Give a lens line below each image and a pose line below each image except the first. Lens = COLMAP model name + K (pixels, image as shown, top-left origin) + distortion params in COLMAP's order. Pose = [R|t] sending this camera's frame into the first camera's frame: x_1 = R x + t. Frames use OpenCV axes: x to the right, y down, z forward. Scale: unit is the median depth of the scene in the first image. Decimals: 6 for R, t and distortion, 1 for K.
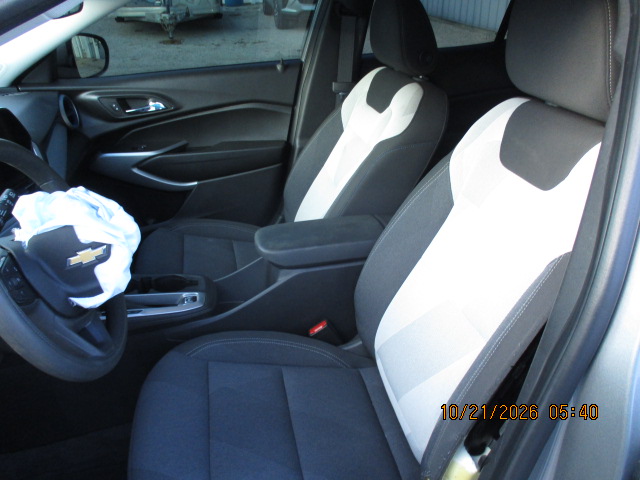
lens RADIAL K [[529.3, 0, 316.6], [0, 529.3, 242.2], [0, 0, 1]] dist [-0.032320, -0.007968]
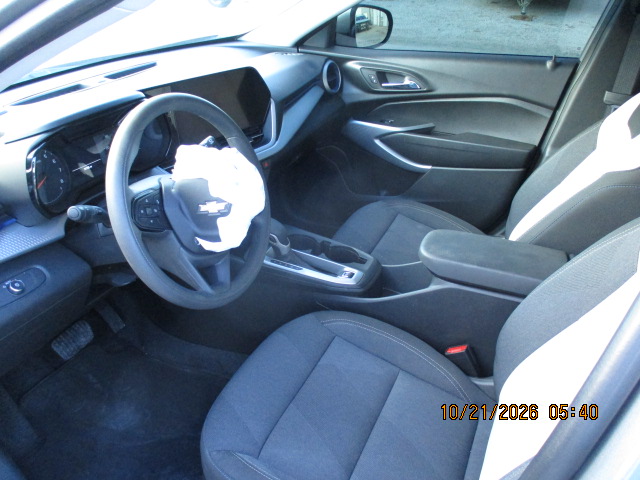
lens RADIAL K [[529.3, 0, 316.6], [0, 529.3, 242.2], [0, 0, 1]] dist [-0.032320, -0.007968]
pose [[0.812386, 0.303759, -0.497755, 0.147842], [-0.279774, 0.951981, 0.124335, -0.045836], [0.511621, 0.038251, 0.858359, 0.048733]]
